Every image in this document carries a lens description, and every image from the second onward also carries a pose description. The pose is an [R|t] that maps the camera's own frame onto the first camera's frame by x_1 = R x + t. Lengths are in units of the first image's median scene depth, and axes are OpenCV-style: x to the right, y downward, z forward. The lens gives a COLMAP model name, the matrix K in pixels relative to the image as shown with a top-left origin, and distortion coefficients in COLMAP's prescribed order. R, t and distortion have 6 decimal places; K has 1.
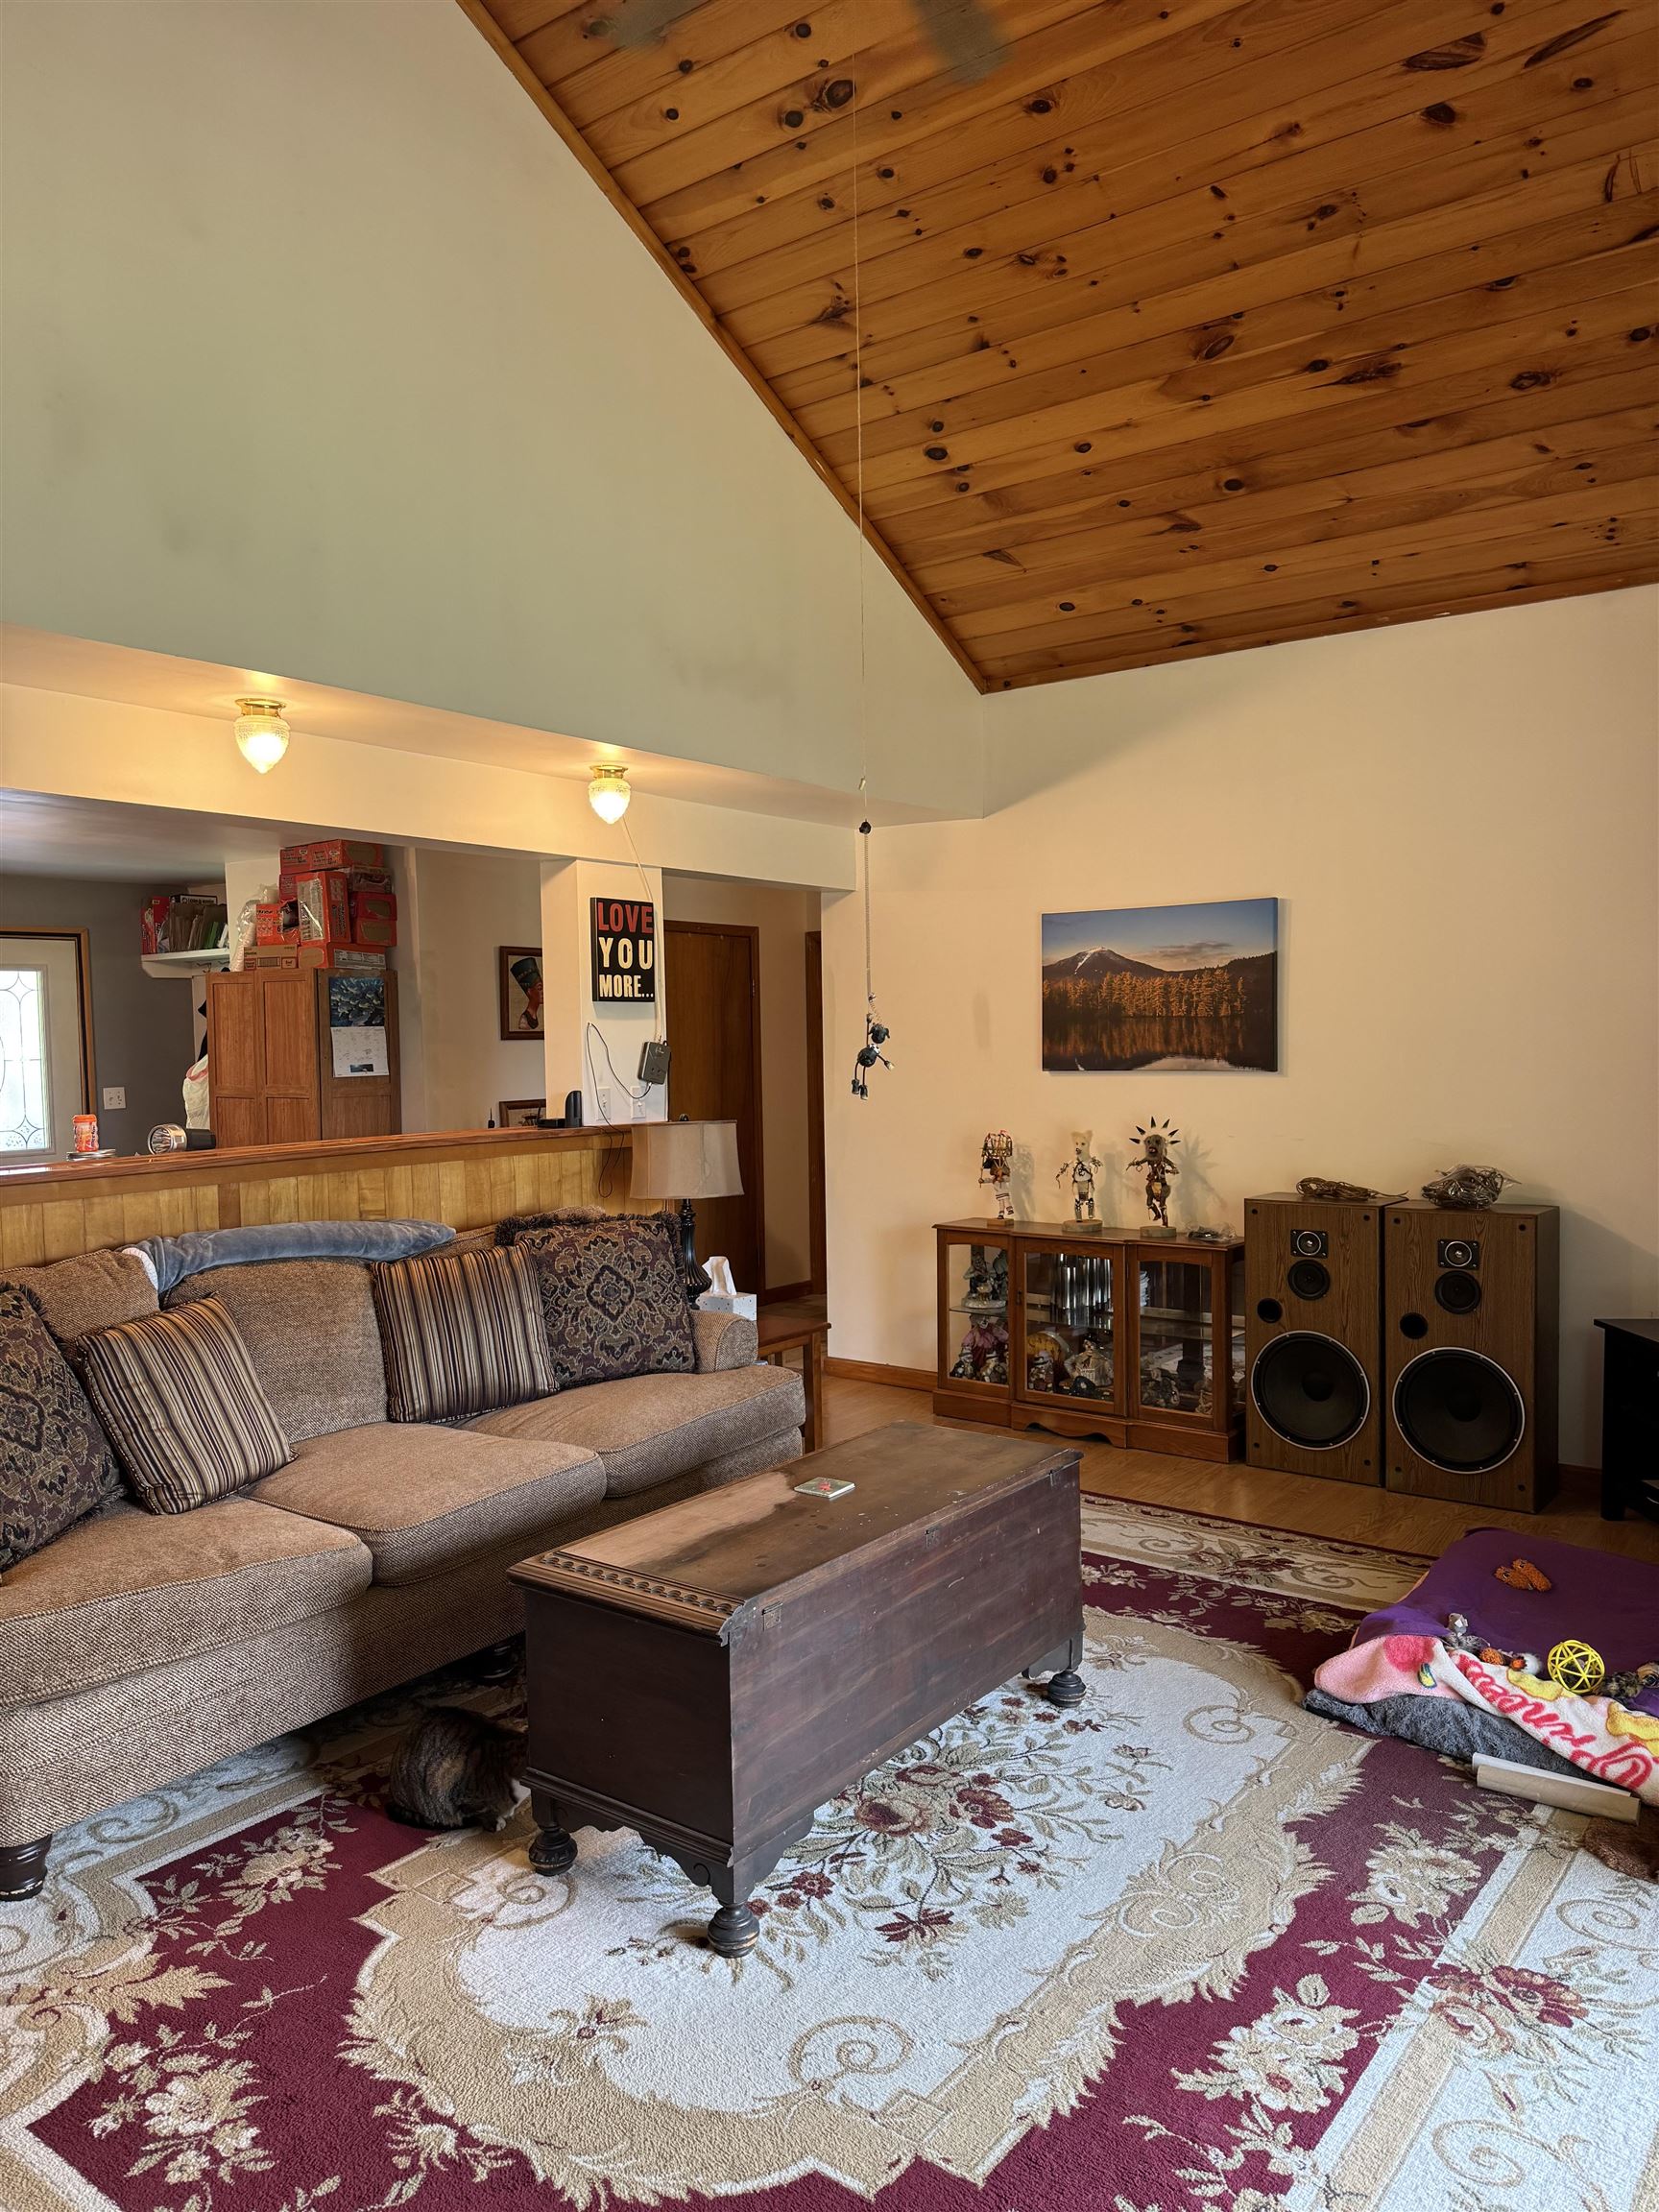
lens RADIAL K [[1569.9, 0, 824.5], [0, 1569.9, 1110.9], [0, 0, 1]] dist [0.017597, -0.015832]
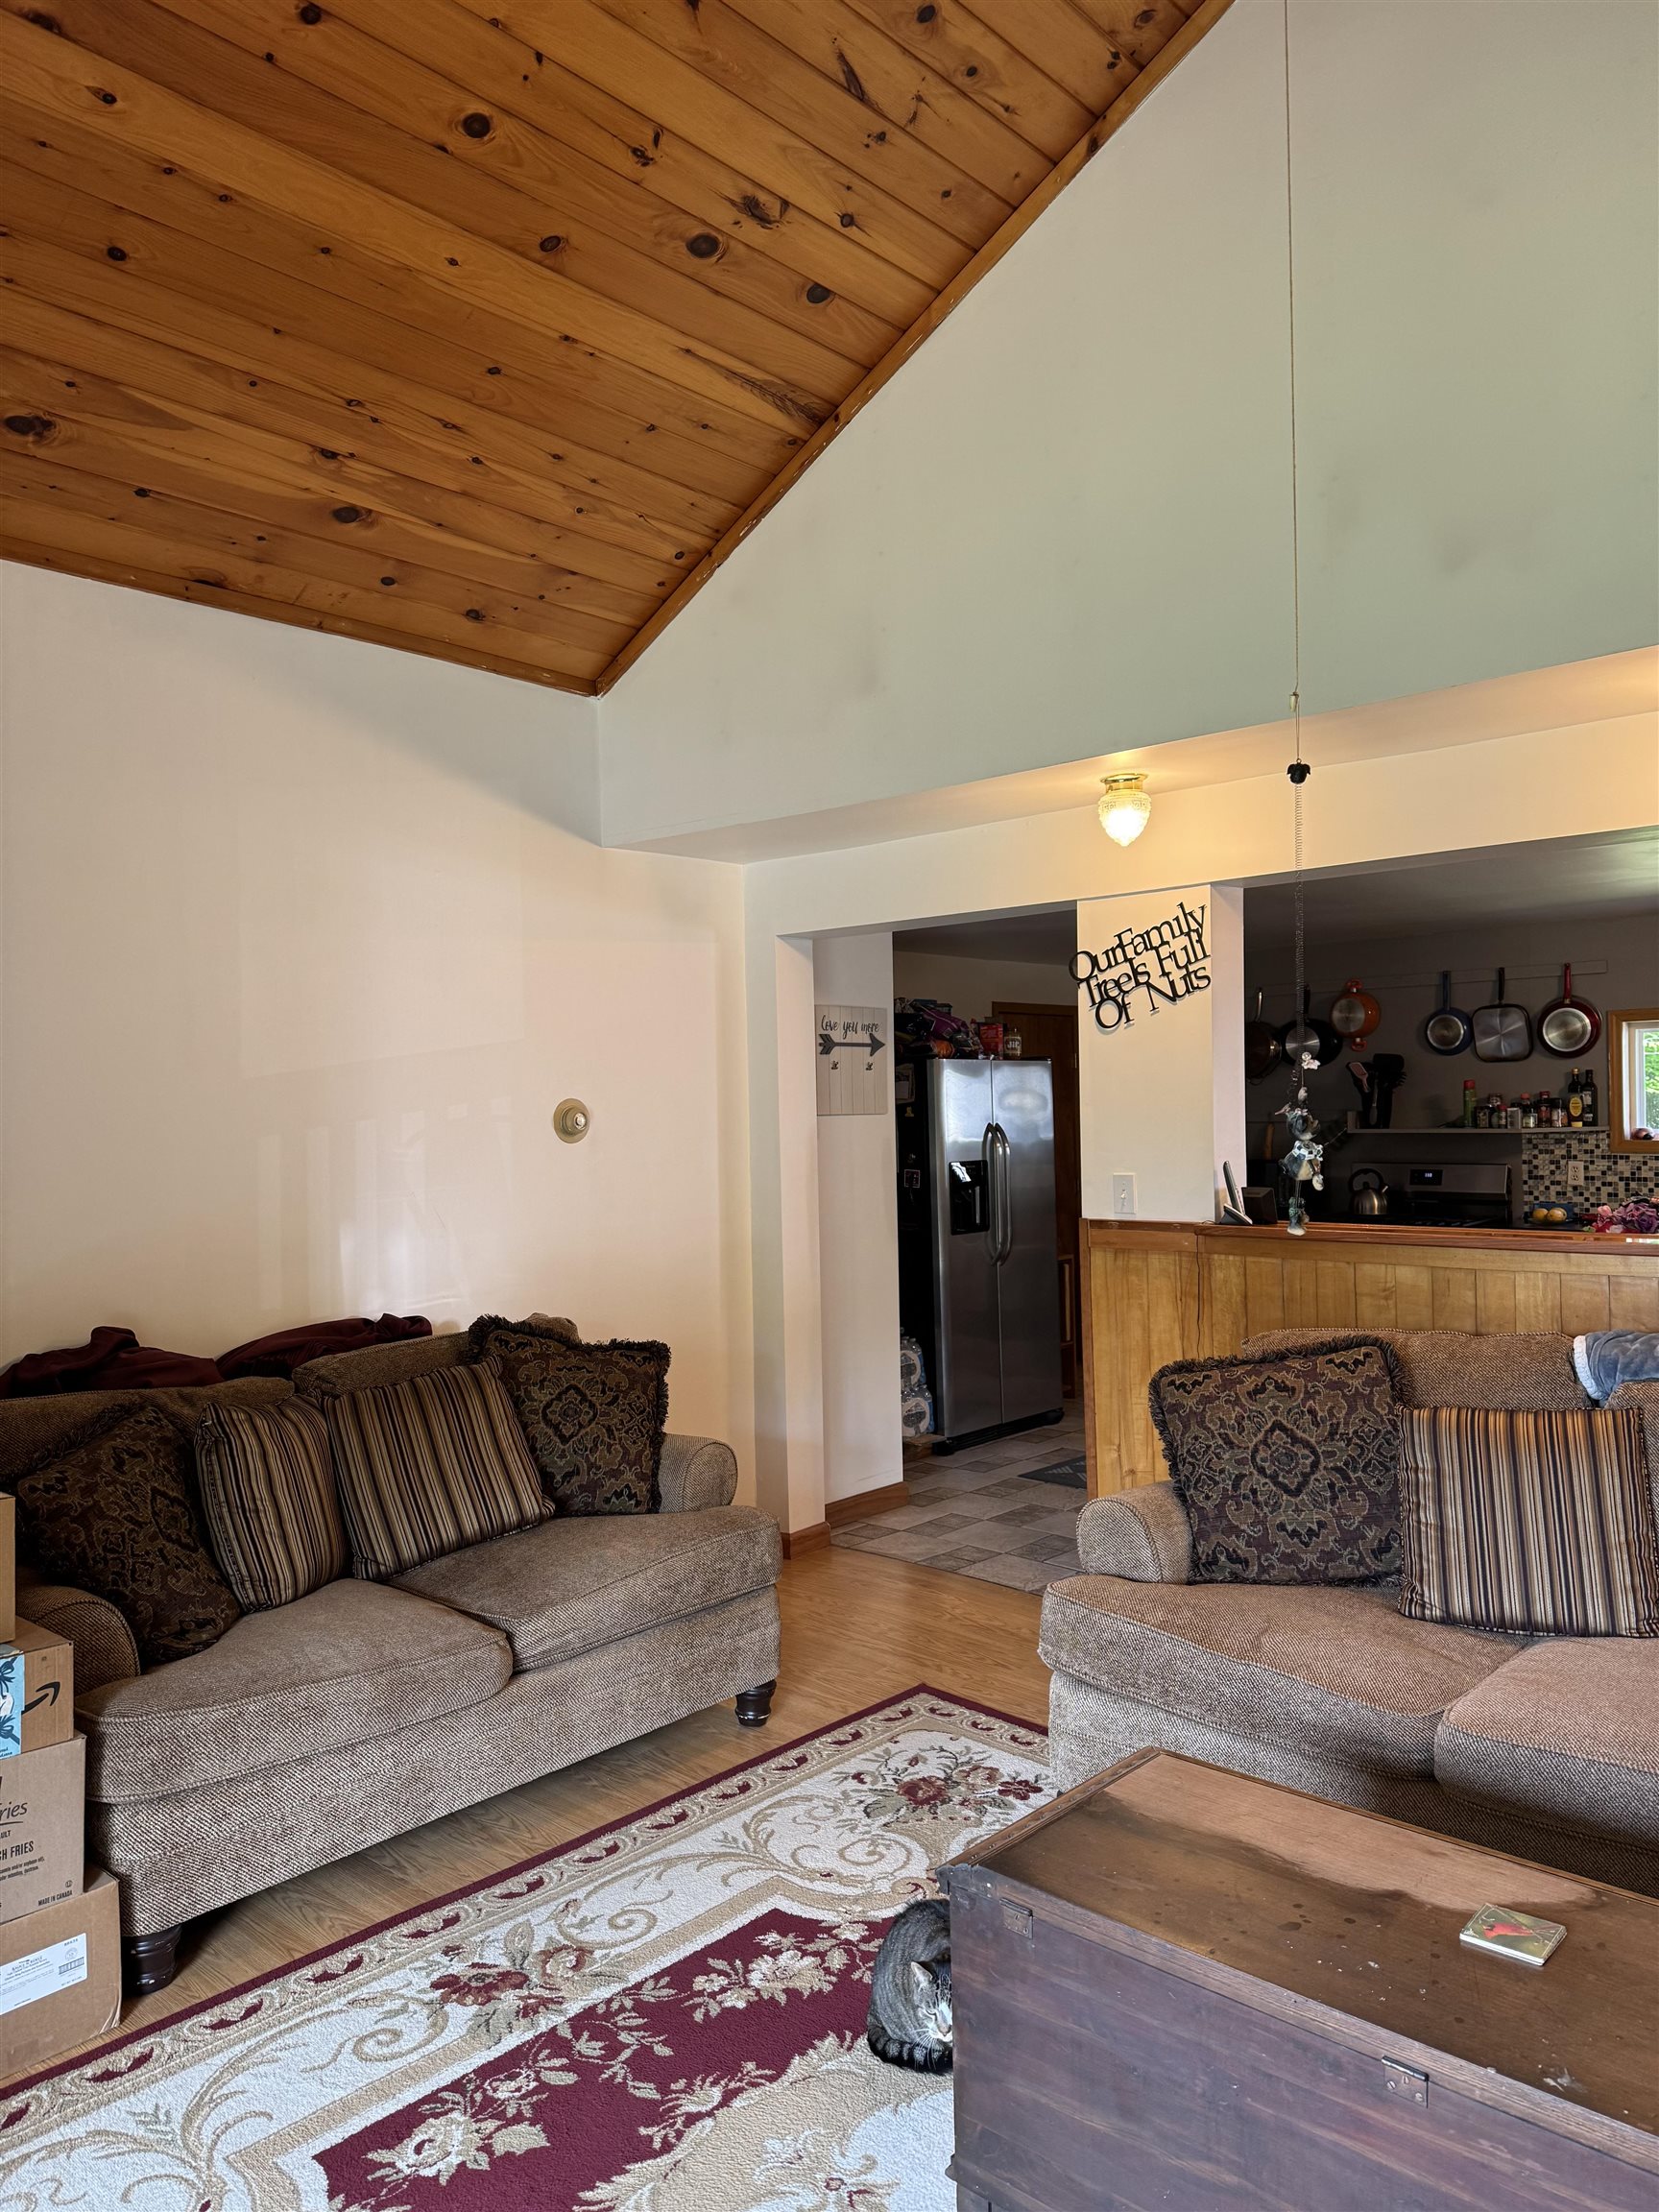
lens RADIAL K [[1569.9, 0, 826.2], [0, 1569.9, 1100.4], [0, 0, 1]] dist [0.017597, -0.015832]
pose [[-0.101501, 0.021452, -0.994604, 0.595706], [-0.032379, 0.999167, 0.024855, -0.066458], [0.994308, 0.034727, -0.100721, 0.822749]]
